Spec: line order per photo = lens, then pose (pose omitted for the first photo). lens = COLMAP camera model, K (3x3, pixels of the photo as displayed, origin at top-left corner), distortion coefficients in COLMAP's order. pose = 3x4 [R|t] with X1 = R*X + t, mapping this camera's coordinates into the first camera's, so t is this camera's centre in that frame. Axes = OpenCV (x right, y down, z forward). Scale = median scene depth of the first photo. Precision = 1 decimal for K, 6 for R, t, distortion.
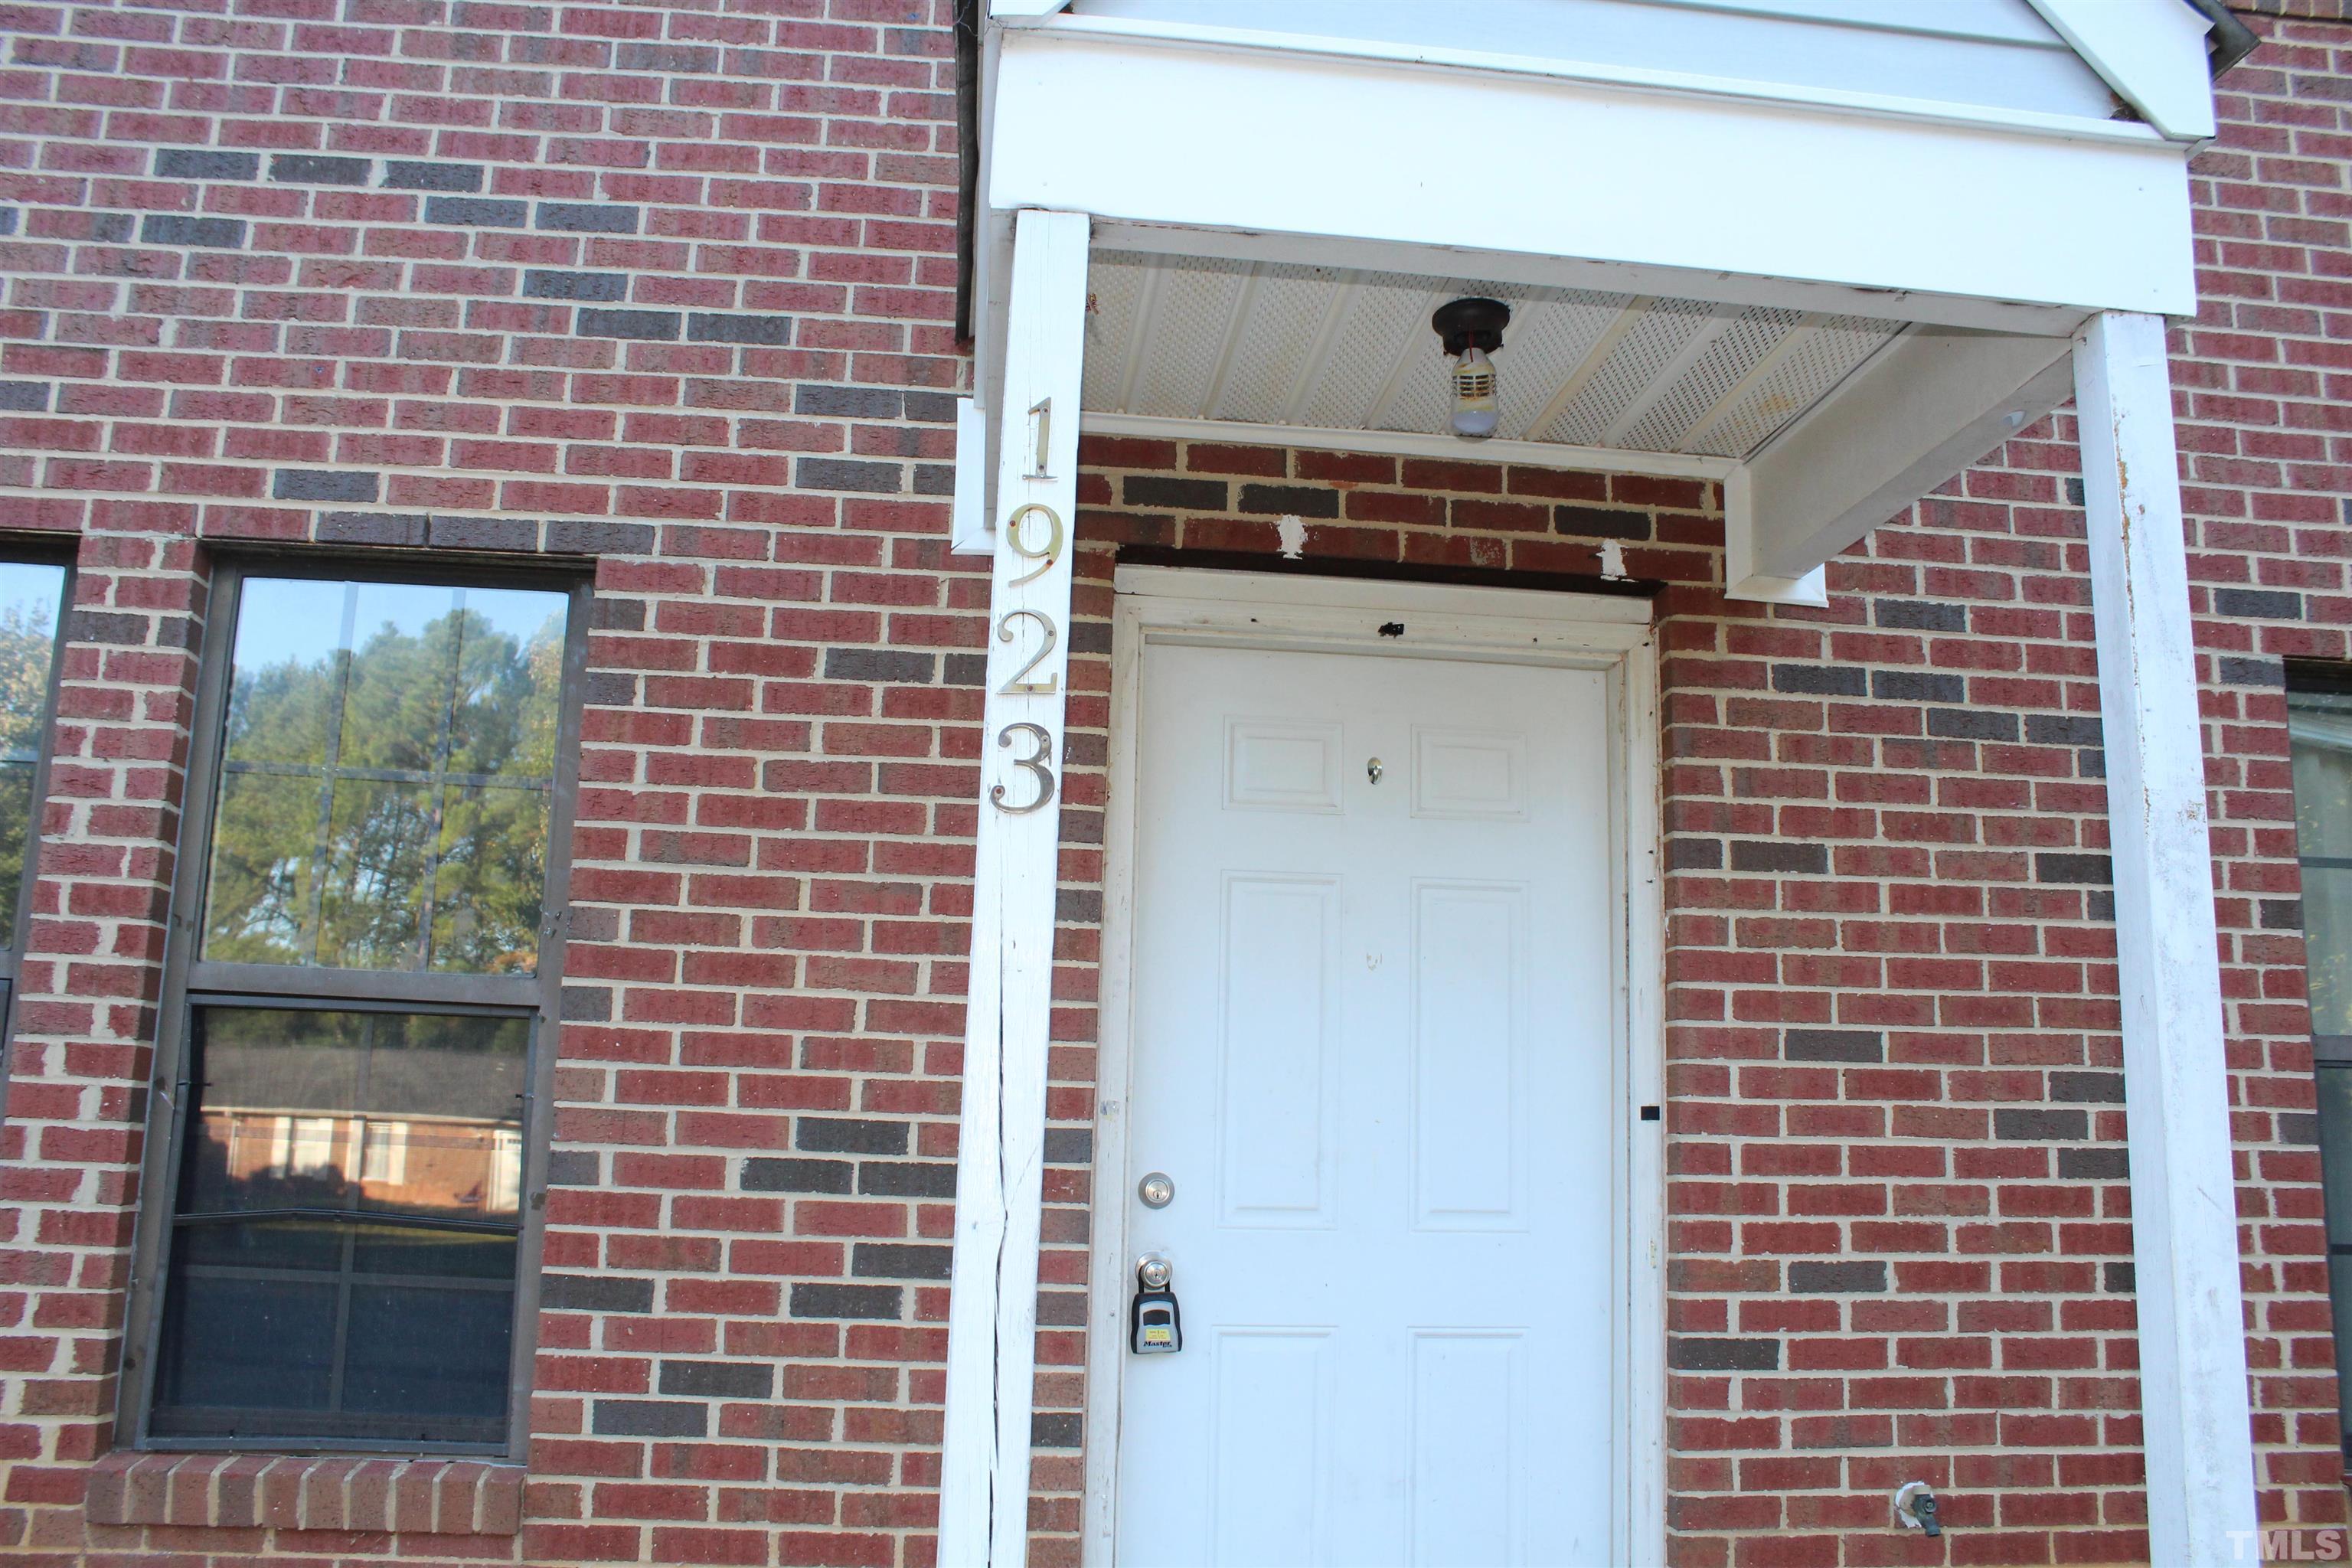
lens RADIAL K [[1950.8, 0, 1176.0], [0, 1950.8, 784.0], [0, 0, 1]] dist [-0.167894, 0.144522]
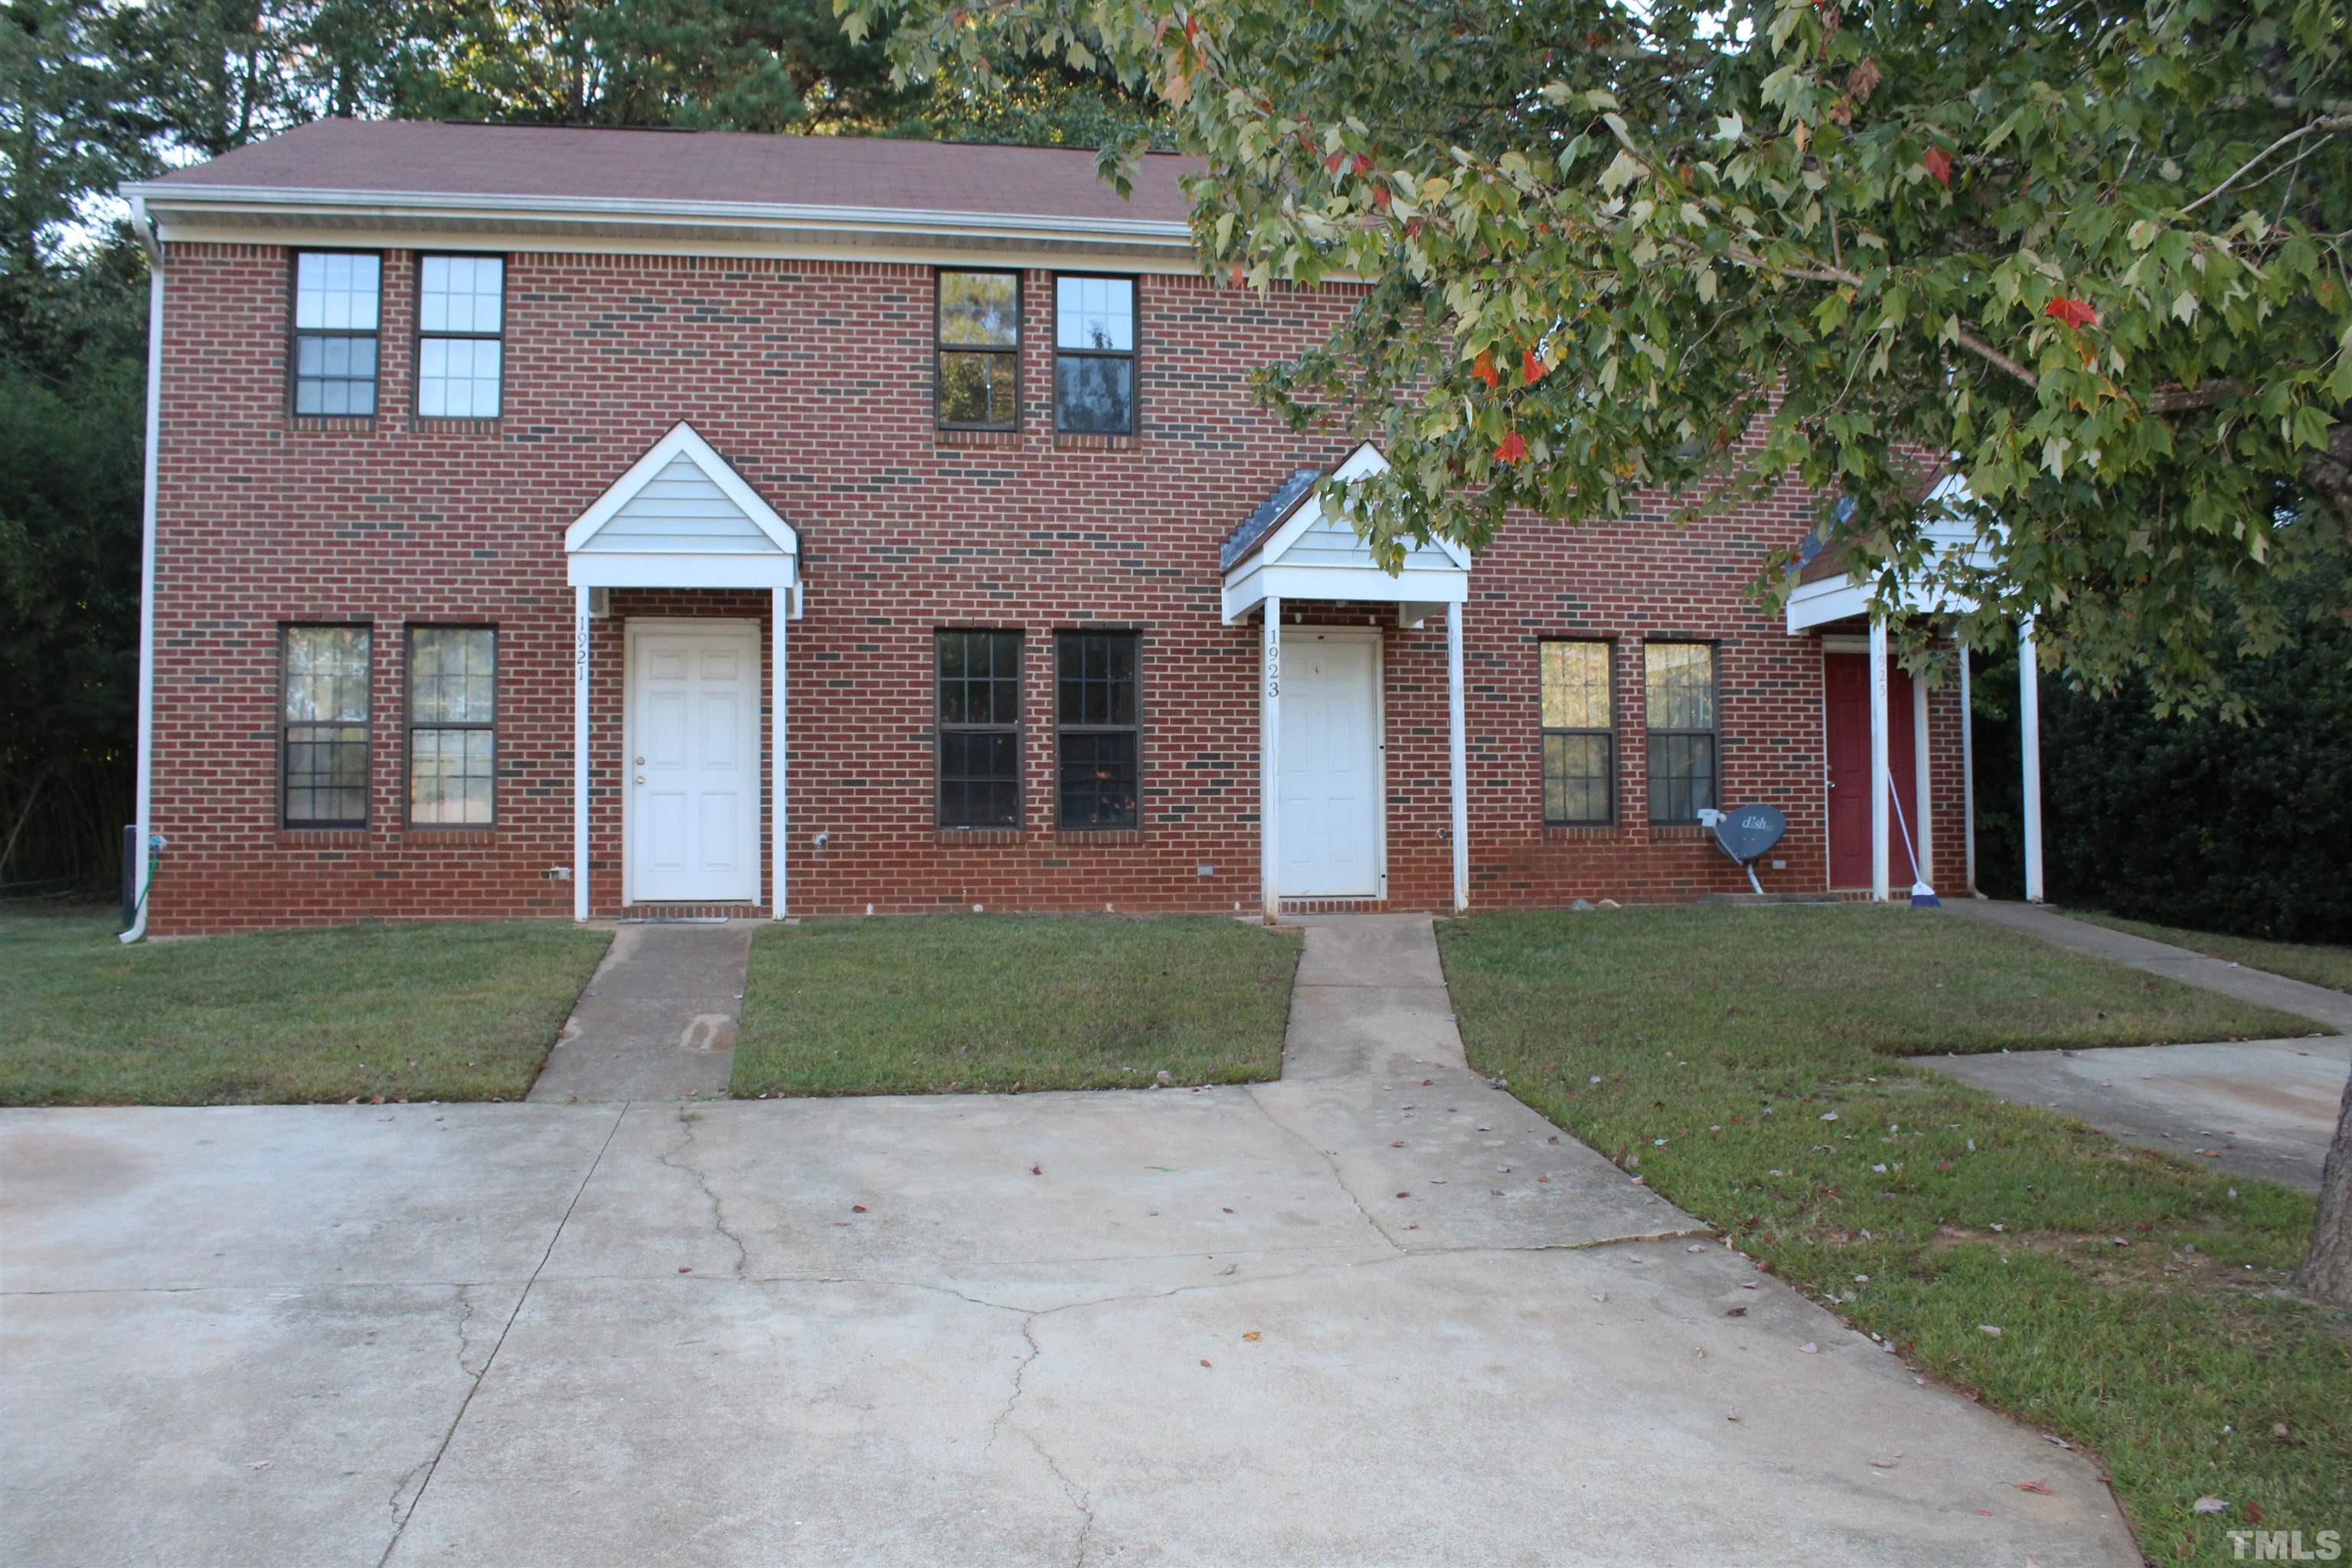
lens RADIAL K [[1950.8, 0, 1176.0], [0, 1950.8, 784.0], [0, 0, 1]] dist [-0.167894, 0.144522]
pose [[0.996742, -0.033740, 0.073254, -0.565943], [0.023245, 0.989926, 0.139662, -0.388744], [-0.077228, -0.137504, 0.987486, -3.458630]]
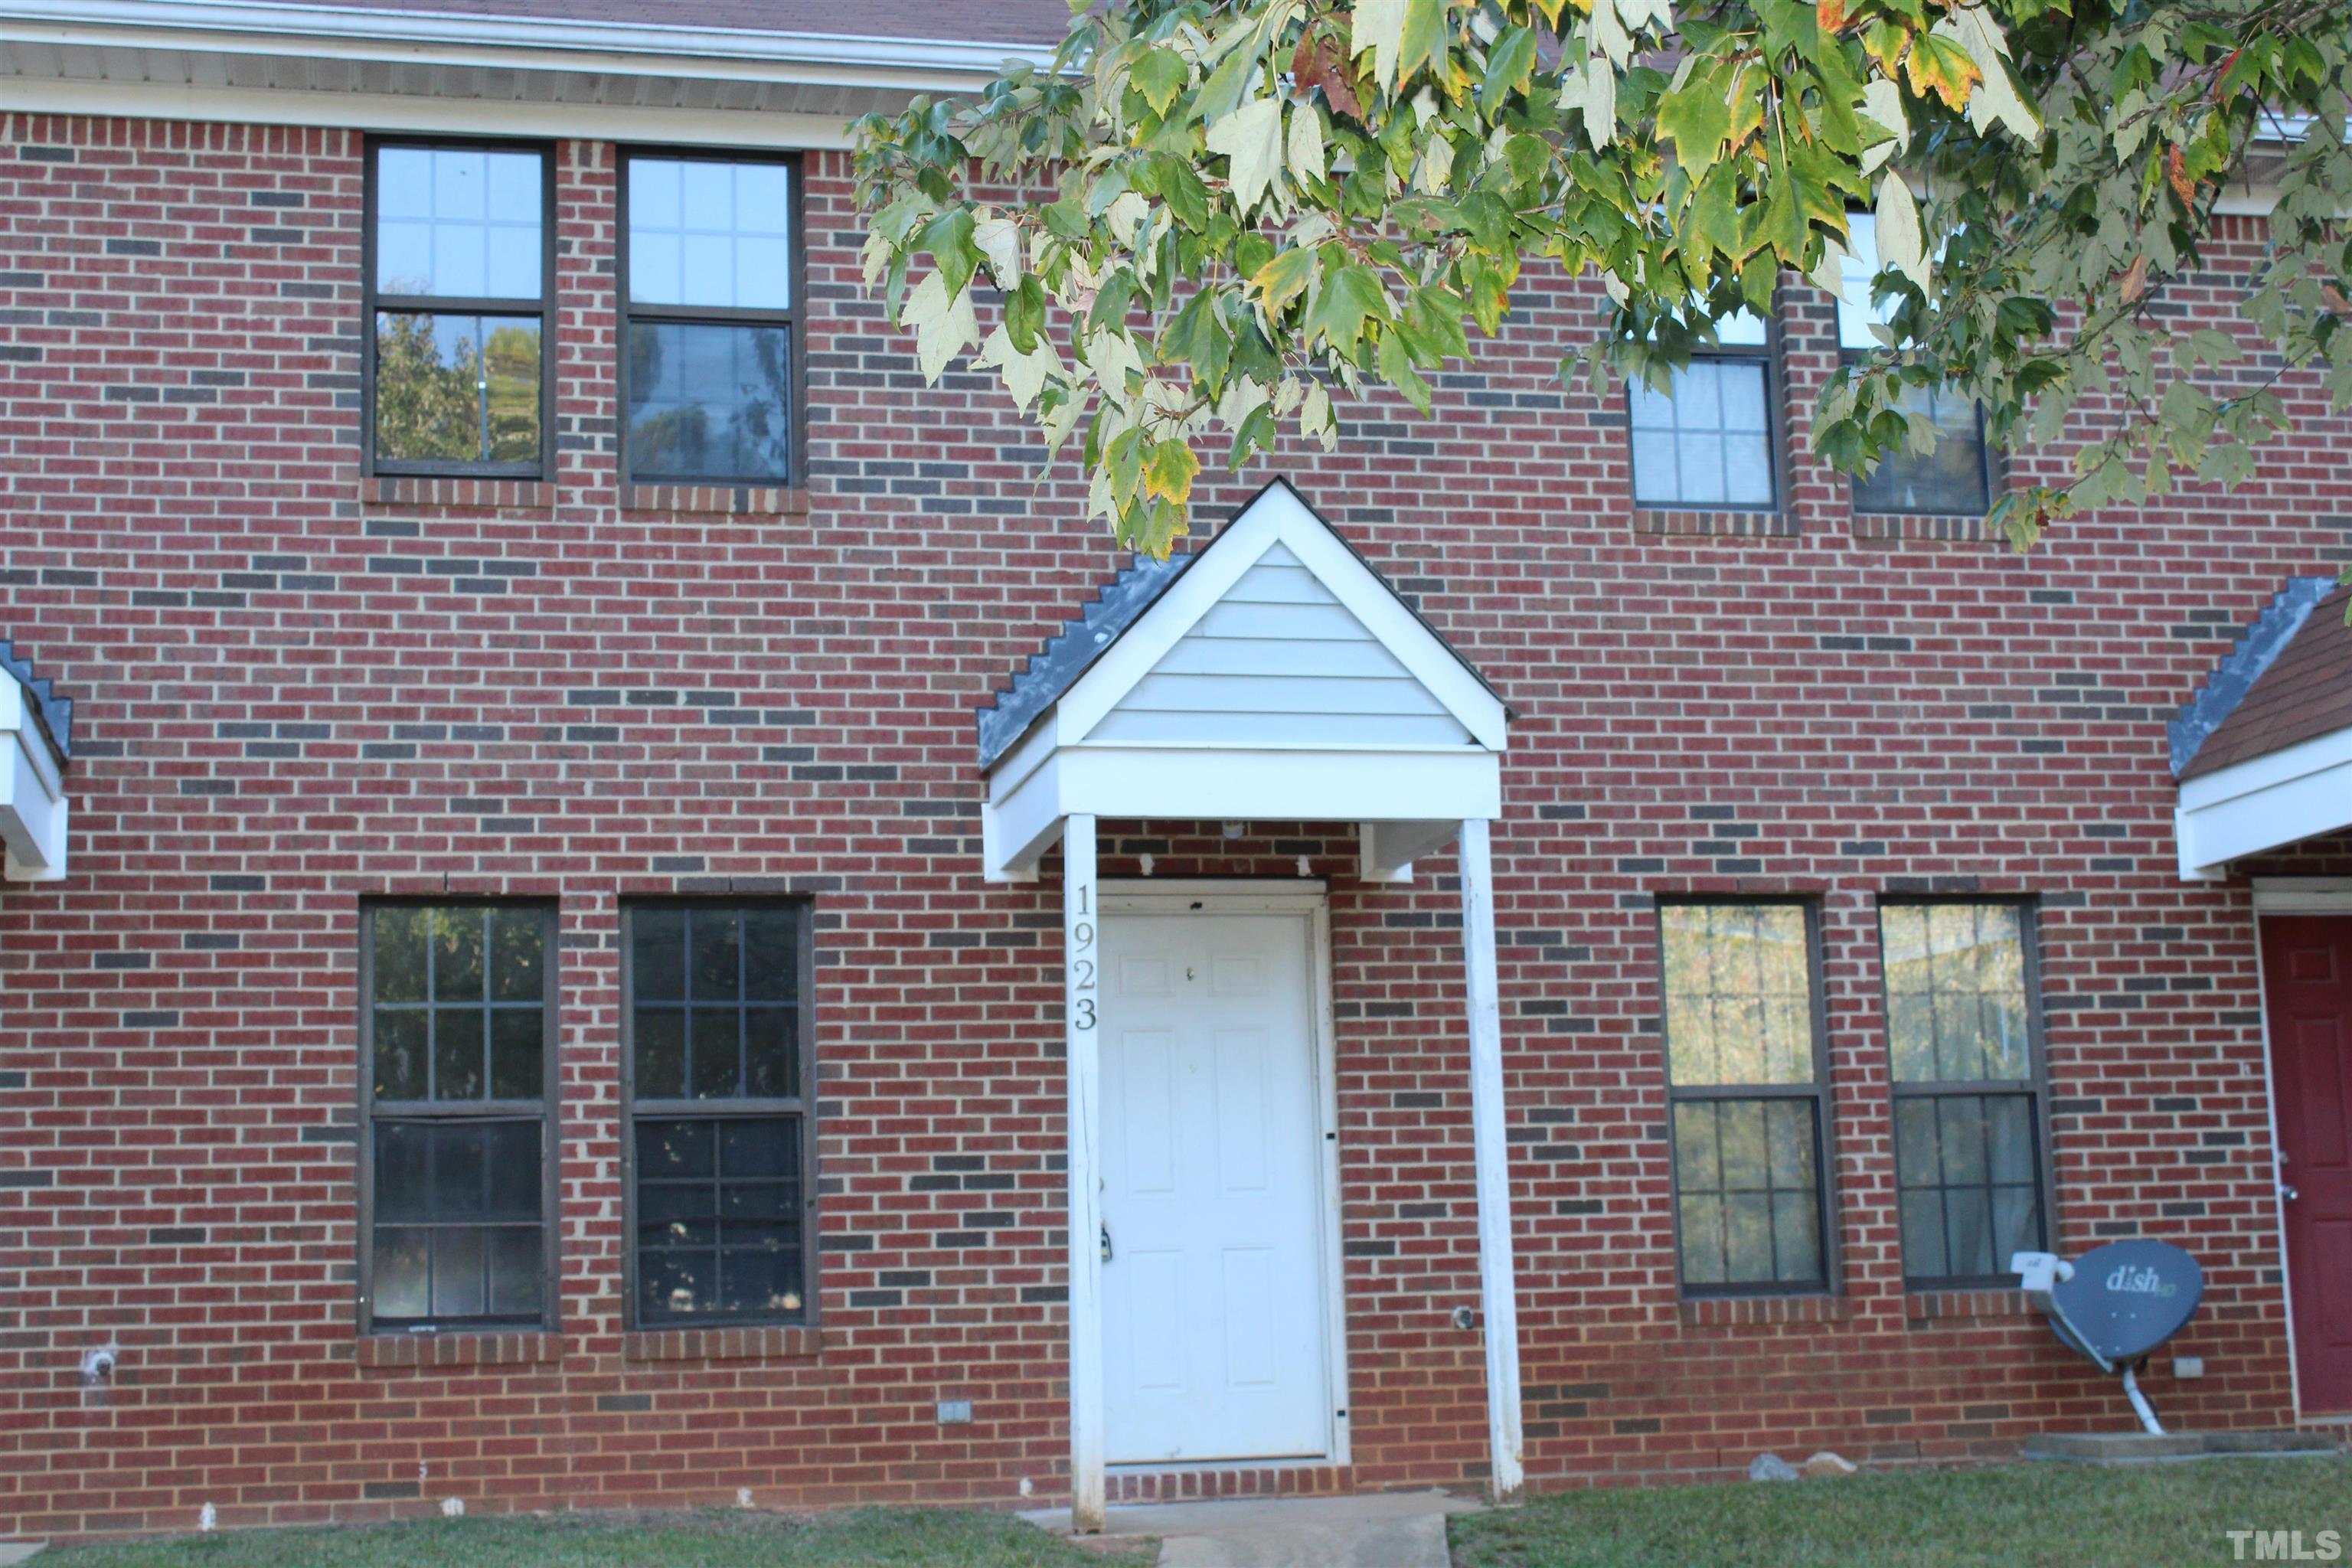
lens RADIAL K [[3471.0, 0, 1176.0], [0, 3471.0, 784.0], [0, 0, 1]] dist [-0.037648, -0.010169]
pose [[0.991700, -0.040117, 0.122153, -0.367949], [0.038129, 0.999100, 0.018570, -0.289937], [-0.122788, -0.013758, 0.992338, -2.743013]]
